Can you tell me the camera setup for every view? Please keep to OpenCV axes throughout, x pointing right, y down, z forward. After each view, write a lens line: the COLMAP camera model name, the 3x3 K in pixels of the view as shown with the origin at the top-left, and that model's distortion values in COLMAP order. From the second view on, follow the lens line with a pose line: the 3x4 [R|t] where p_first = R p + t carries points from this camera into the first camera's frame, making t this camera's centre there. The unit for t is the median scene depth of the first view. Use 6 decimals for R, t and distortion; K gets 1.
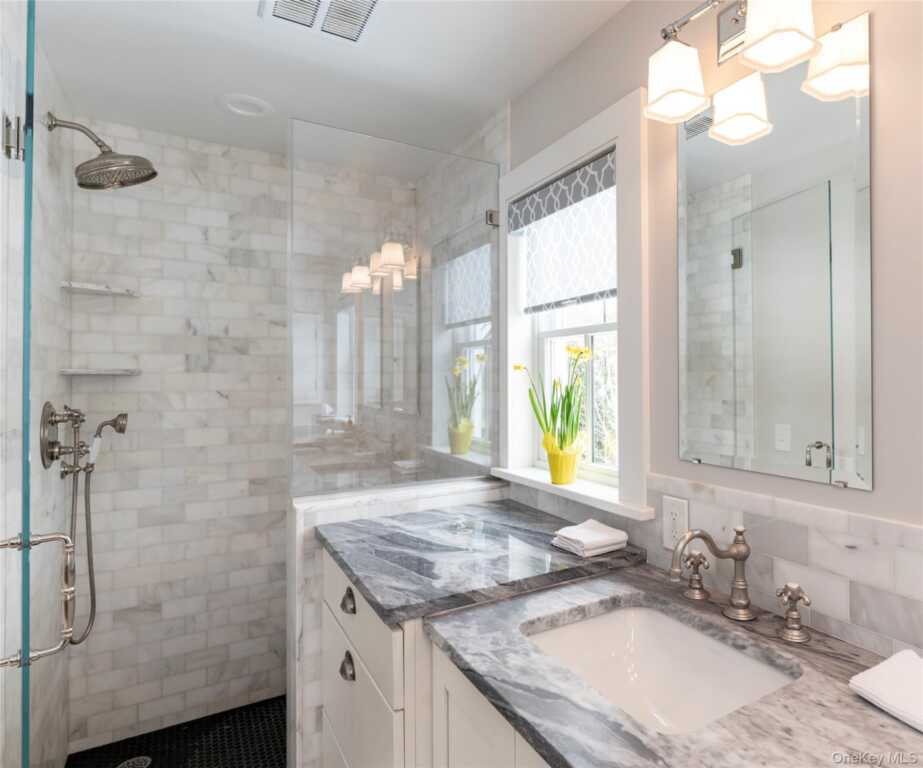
lens RADIAL K [[575.0, 0, 571.6], [0, 575.0, 367.9], [0, 0, 1]] dist [-0.002226, 0.003910]
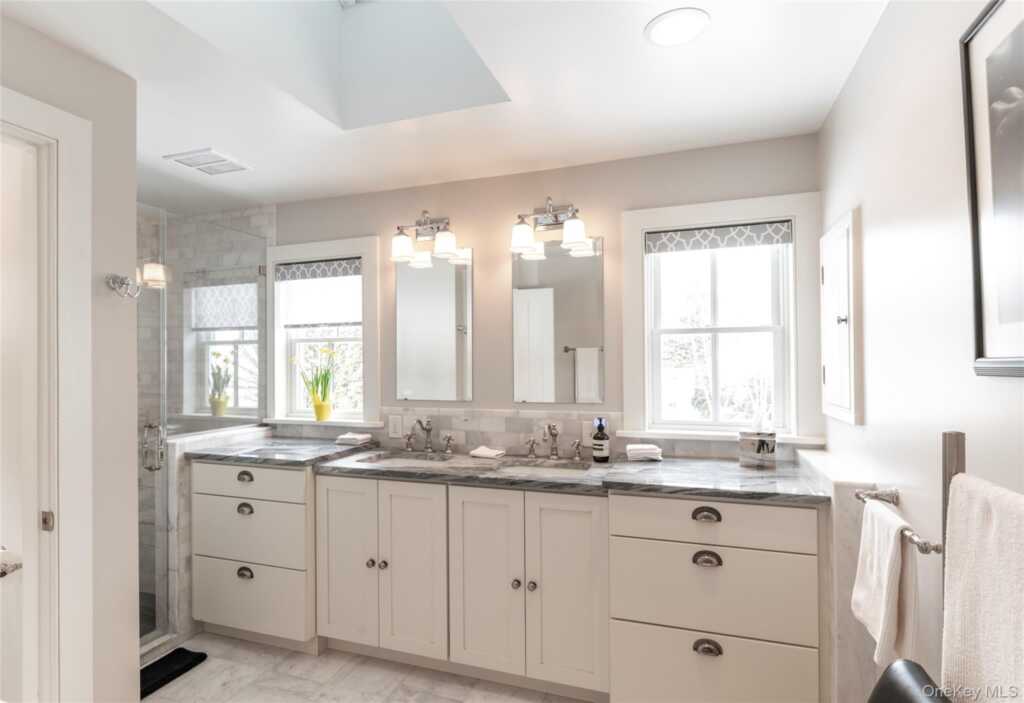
lens RADIAL K [[552.2, 0, 505.9], [0, 552.2, 359.1], [0, 0, 1]] dist [-0.008503, -0.000981]
pose [[0.794721, 0.001594, 0.606973, -0.687894], [-0.007169, 0.999951, 0.006759, -0.021738], [-0.606933, -0.009723, 0.794694, -0.892952]]
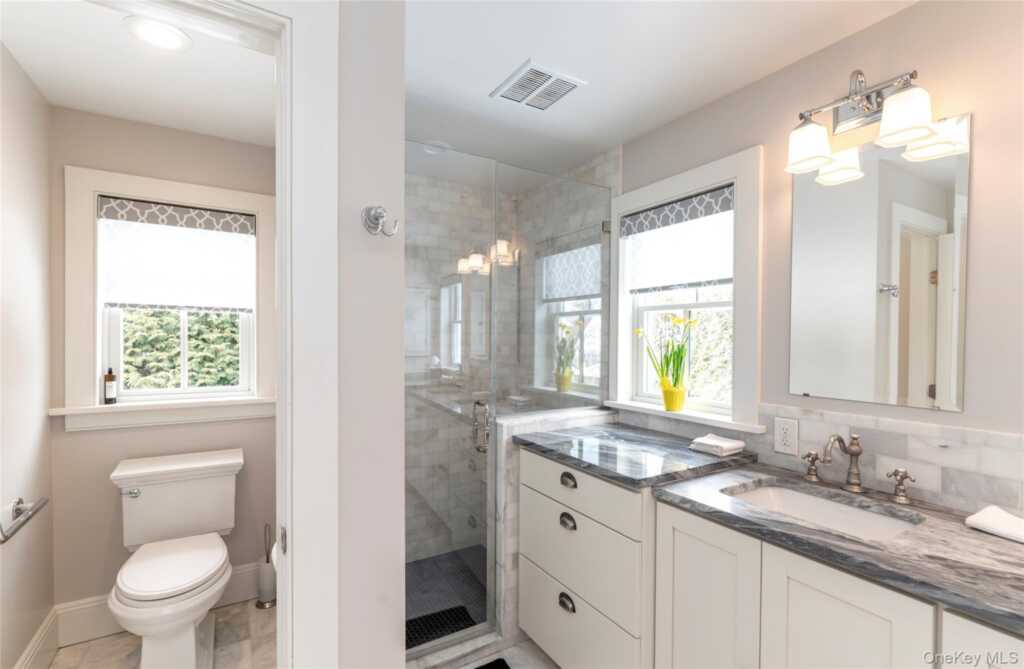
lens RADIAL K [[465.1, 0, 503.9], [0, 465.1, 343.5], [0, 0, 1]] dist [-0.000172, 0.000090]
pose [[0.998990, 0.012040, -0.043300, -0.423541], [-0.010703, 0.999462, 0.030993, -0.003972], [0.043650, -0.030498, 0.998581, -0.216201]]
